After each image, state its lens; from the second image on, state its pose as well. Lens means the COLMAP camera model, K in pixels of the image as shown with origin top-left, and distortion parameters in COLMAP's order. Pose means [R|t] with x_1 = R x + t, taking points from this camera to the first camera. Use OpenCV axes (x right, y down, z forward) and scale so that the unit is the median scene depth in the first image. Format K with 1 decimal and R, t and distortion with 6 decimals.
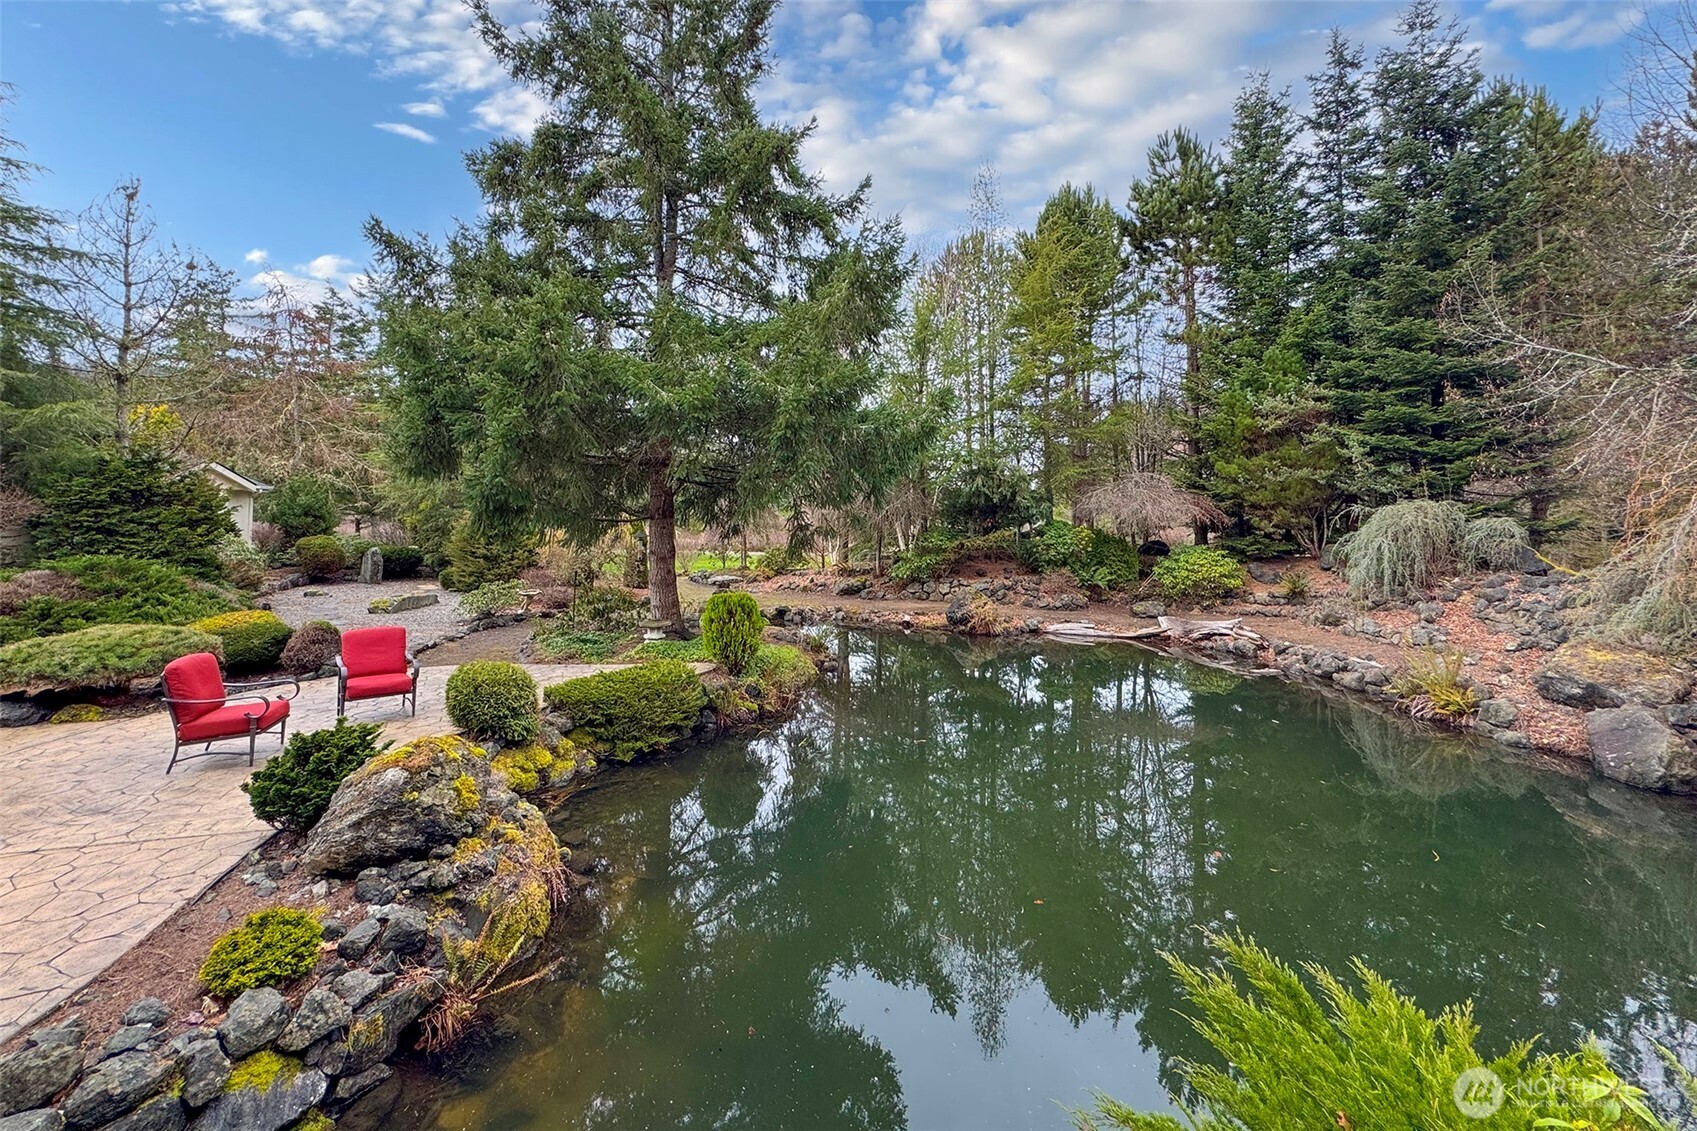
lens RADIAL K [[678.1, 0, 848.3], [0, 678.1, 495.7], [0, 0, 1]] dist [0.000246, -0.000007]
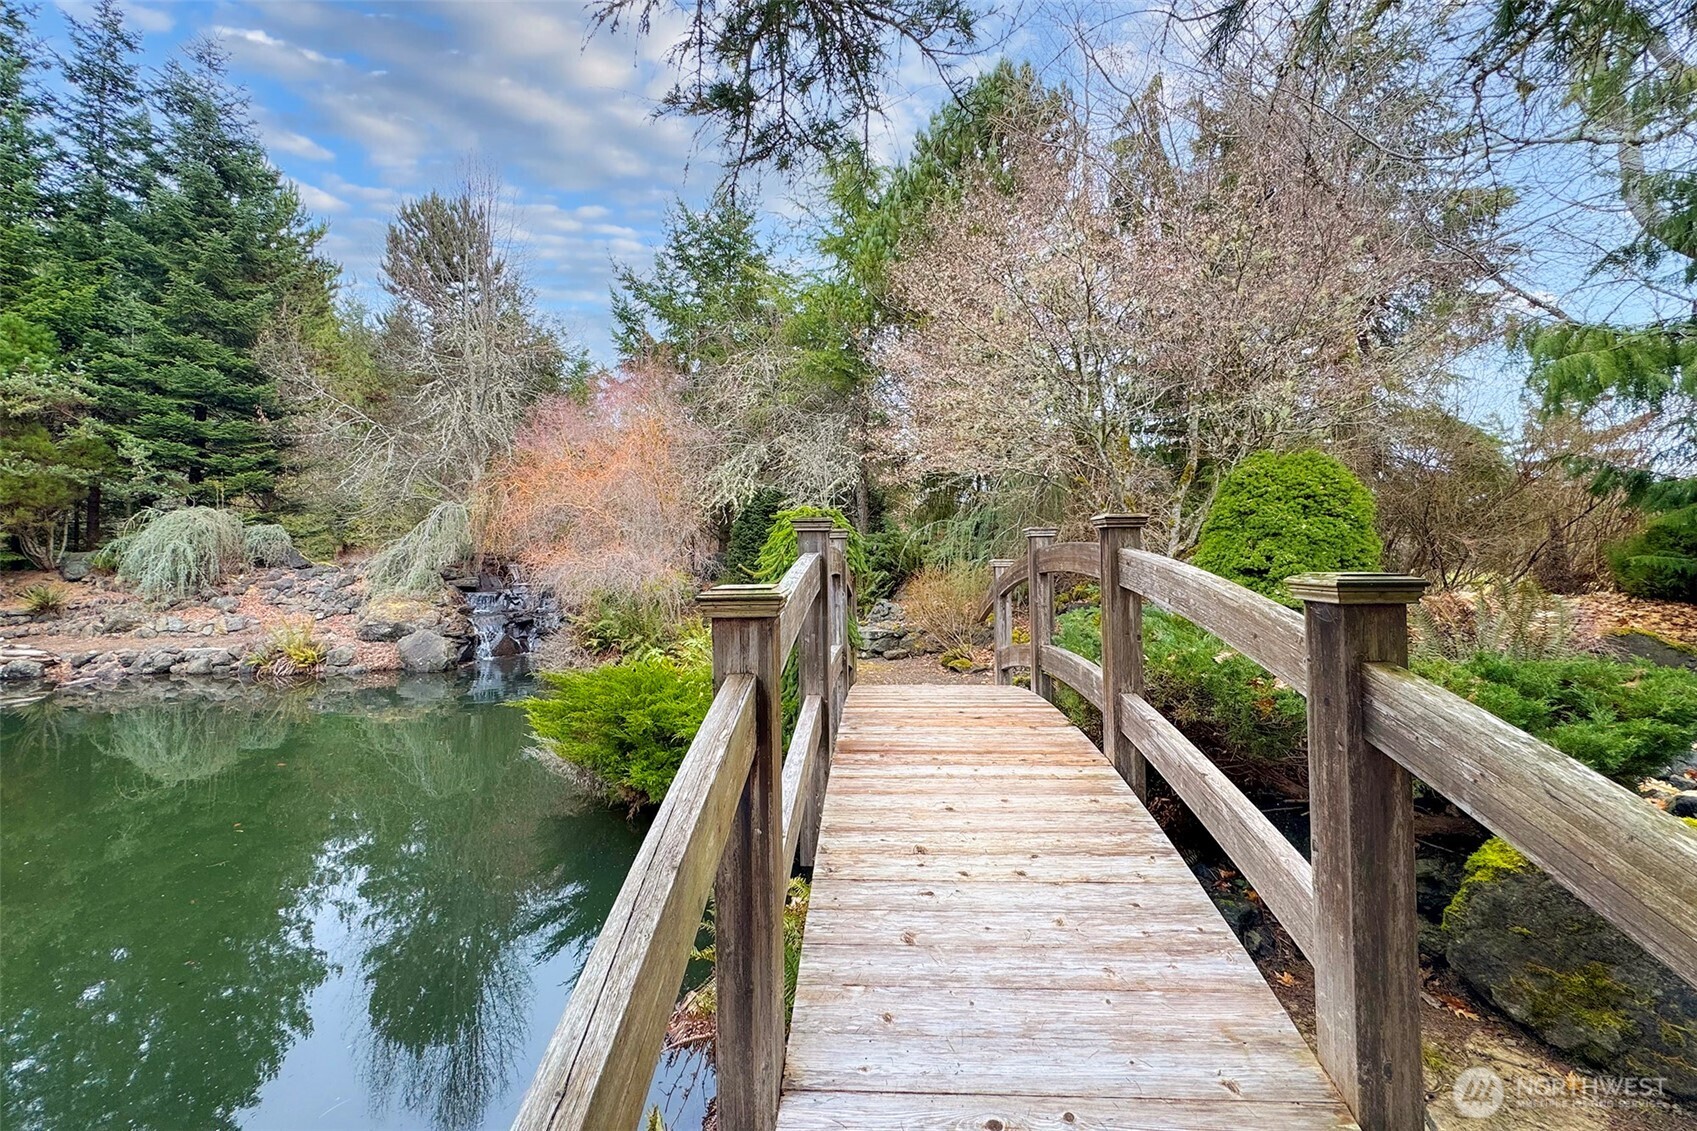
lens RADIAL K [[672.3, 0, 848.5], [0, 672.3, 565.5], [0, 0, 1]] dist [-0.000131, -0.000053]
pose [[-0.060403, -0.024919, 0.997863, -0.291414], [-0.030599, 0.999265, 0.023102, 0.043147], [-0.997705, -0.029139, -0.061121, 0.031941]]
